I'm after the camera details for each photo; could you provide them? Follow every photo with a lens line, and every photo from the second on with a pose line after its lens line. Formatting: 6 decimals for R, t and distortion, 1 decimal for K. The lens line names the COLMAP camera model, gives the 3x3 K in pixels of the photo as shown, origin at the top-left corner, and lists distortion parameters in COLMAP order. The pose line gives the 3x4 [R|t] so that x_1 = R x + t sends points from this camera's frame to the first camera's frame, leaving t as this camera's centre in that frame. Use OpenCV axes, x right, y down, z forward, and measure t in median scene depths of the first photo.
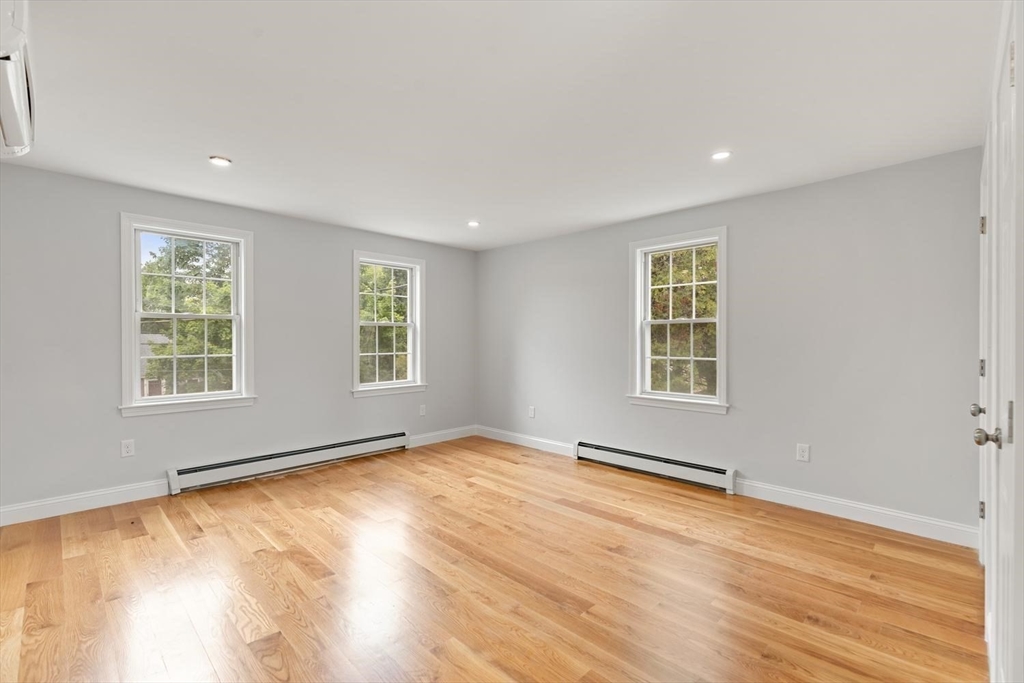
lens RADIAL K [[459.5, 0, 513.9], [0, 459.5, 331.3], [0, 0, 1]] dist [-0.002316, -0.000208]
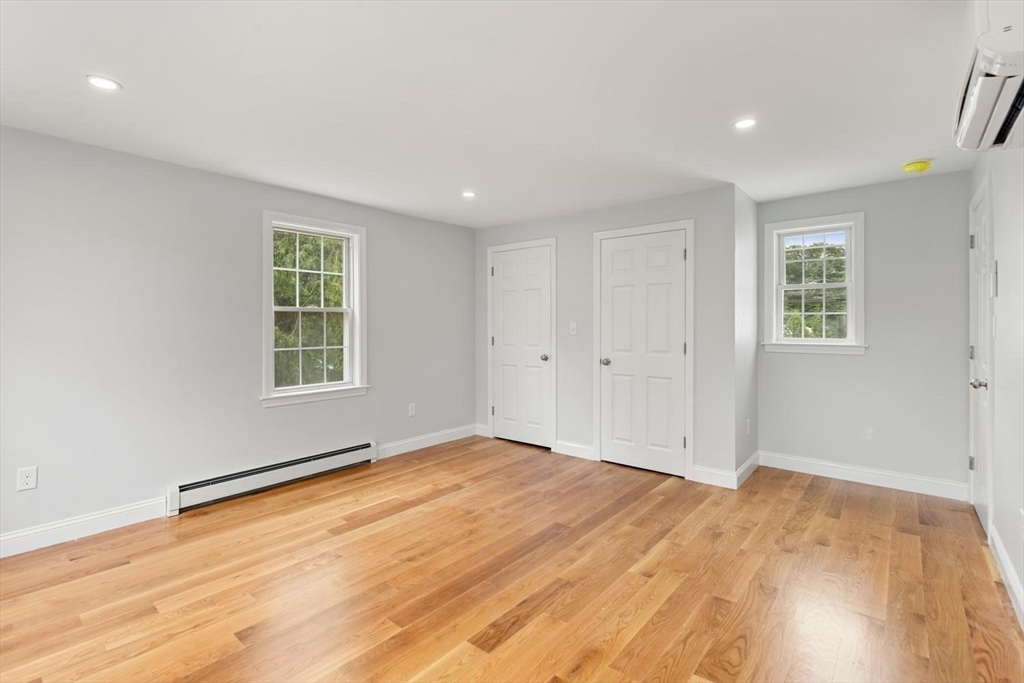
lens RADIAL K [[459.5, 0, 513.9], [0, 459.5, 331.3], [0, 0, 1]] dist [-0.002316, -0.000208]
pose [[-0.054159, -0.023793, 0.998249, -0.753442], [-0.006301, 0.999704, 0.023486, -0.003454], [-0.998512, -0.005018, -0.054293, 0.776243]]
